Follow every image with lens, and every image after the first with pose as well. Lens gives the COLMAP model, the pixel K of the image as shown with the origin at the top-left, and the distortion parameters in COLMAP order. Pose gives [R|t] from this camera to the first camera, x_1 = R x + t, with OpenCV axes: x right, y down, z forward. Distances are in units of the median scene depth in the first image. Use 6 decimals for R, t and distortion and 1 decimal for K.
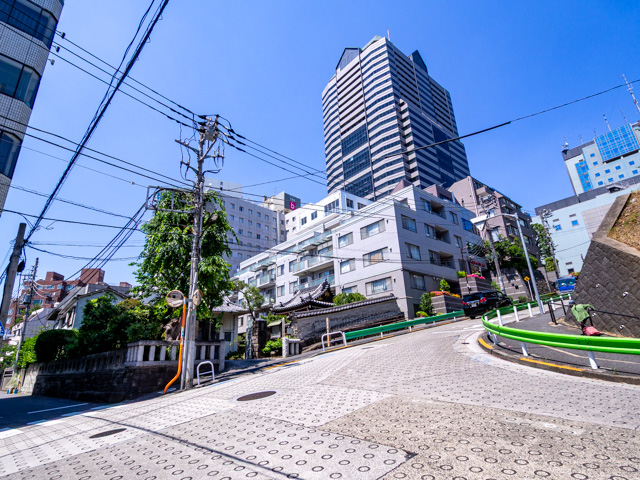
lens RADIAL K [[338.1, 0, 320.0], [0, 338.1, 240.0], [0, 0, 1]] dist [-0.006346, -0.000904]
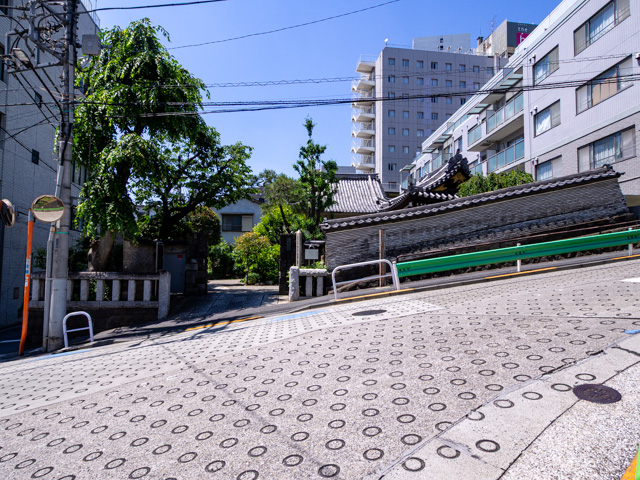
lens RADIAL K [[393.5, 0, 320.0], [0, 393.5, 240.0], [0, 0, 1]] dist [0.002688, 0.000658]
pose [[0.795520, 0.009503, -0.605853, 0.185941], [0.166404, 0.958006, 0.233524, 0.060373], [0.582630, -0.286590, 0.760532, 0.318678]]
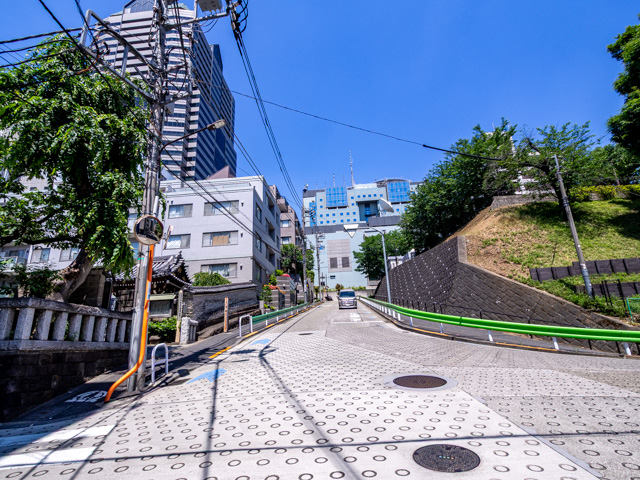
lens RADIAL K [[338.1, 0, 320.0], [0, 338.1, 240.0], [0, 0, 1]] dist [-0.006346, -0.000904]
pose [[0.710564, 0.221579, 0.667834, -0.247459], [-0.223577, 0.971034, -0.084294, 0.070409], [-0.667167, -0.089416, 0.739522, 0.158517]]
